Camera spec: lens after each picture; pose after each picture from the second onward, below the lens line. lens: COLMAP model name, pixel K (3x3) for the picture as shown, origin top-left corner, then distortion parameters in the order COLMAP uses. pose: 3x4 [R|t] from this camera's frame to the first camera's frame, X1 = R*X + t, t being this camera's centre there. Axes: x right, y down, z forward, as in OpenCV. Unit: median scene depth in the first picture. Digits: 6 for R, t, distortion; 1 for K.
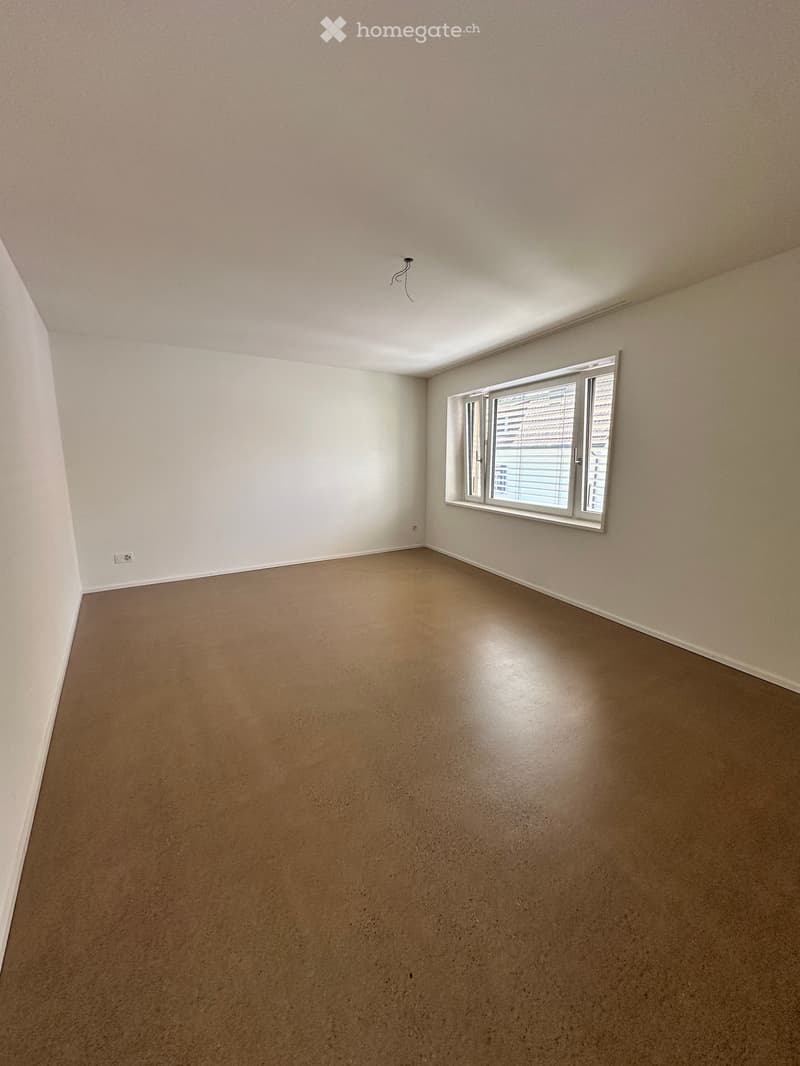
lens RADIAL K [[426.2, 0, 396.2], [0, 426.2, 534.4], [0, 0, 1]] dist [-0.002165, 0.000496]
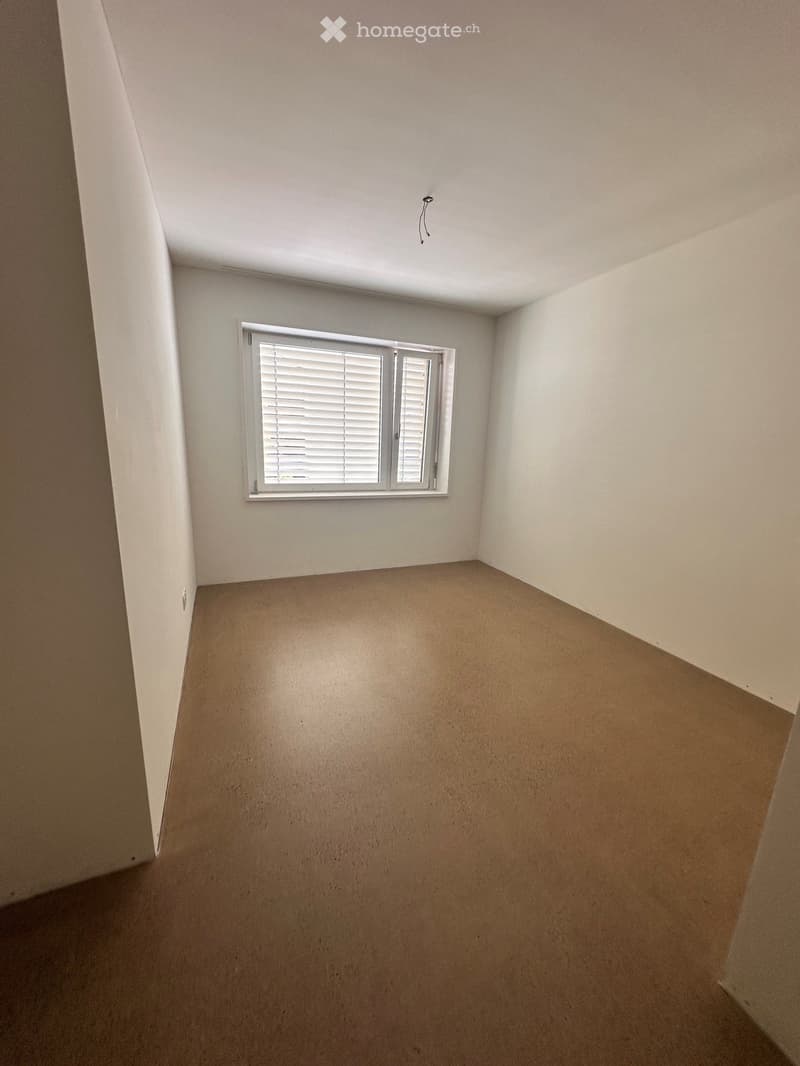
lens RADIAL K [[426.2, 0, 396.2], [0, 426.2, 534.4], [0, 0, 1]] dist [-0.002165, 0.000496]
pose [[-0.017363, -0.243965, 0.969629, -0.619656], [0.125733, 0.961544, 0.244182, -0.183920], [-0.991912, 0.126154, 0.013979, 0.953960]]
